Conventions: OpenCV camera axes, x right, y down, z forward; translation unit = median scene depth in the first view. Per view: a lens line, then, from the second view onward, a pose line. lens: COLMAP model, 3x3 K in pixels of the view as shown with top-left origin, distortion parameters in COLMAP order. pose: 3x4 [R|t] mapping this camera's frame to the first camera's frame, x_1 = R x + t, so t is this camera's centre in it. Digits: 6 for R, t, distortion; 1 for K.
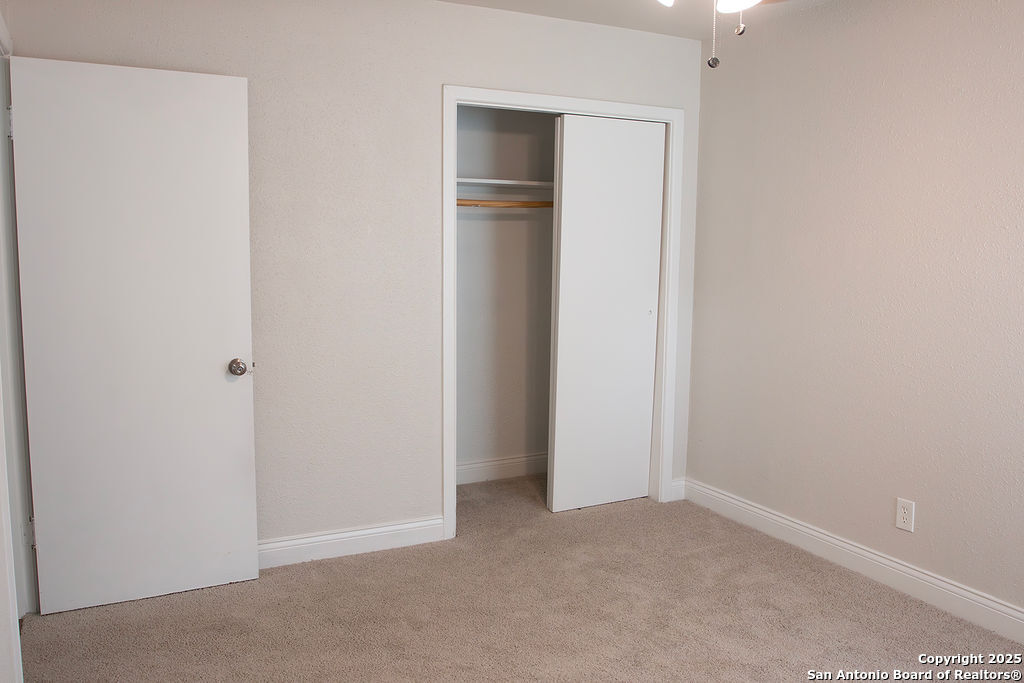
lens RADIAL K [[824.1, 0, 500.9], [0, 824.1, 340.0], [0, 0, 1]] dist [-0.093172, 0.067065]
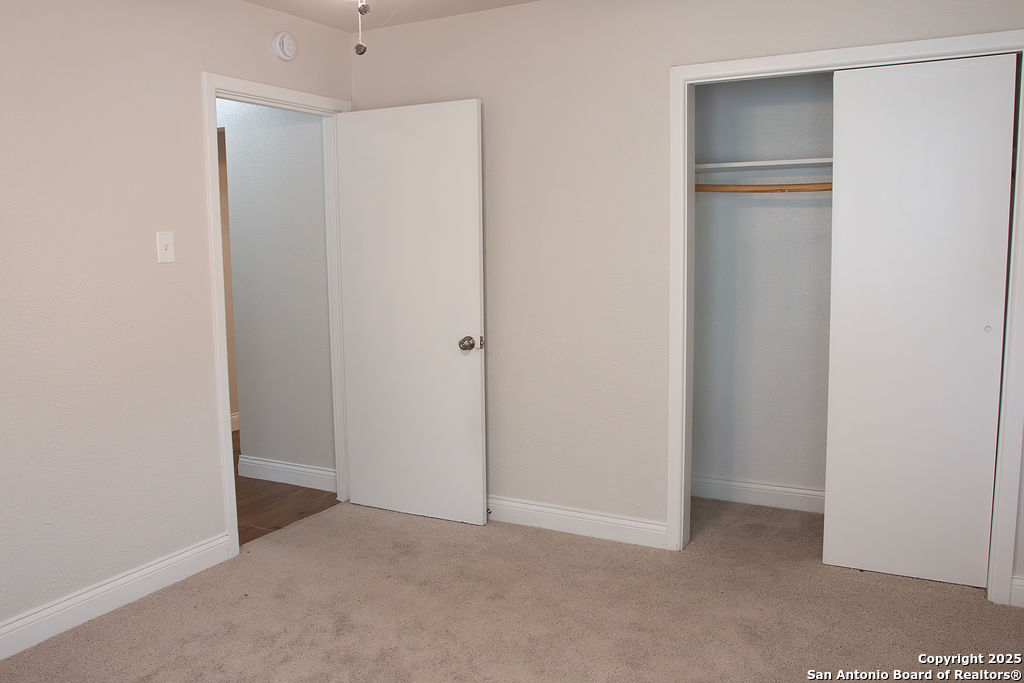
lens RADIAL K [[824.1, 0, 500.9], [0, 824.1, 340.0], [0, 0, 1]] dist [-0.093172, 0.067065]
pose [[0.555498, 0.081624, -0.827502, 0.605756], [-0.076417, 0.995970, 0.046944, -0.027405], [0.827999, 0.037158, 0.559497, 0.316472]]
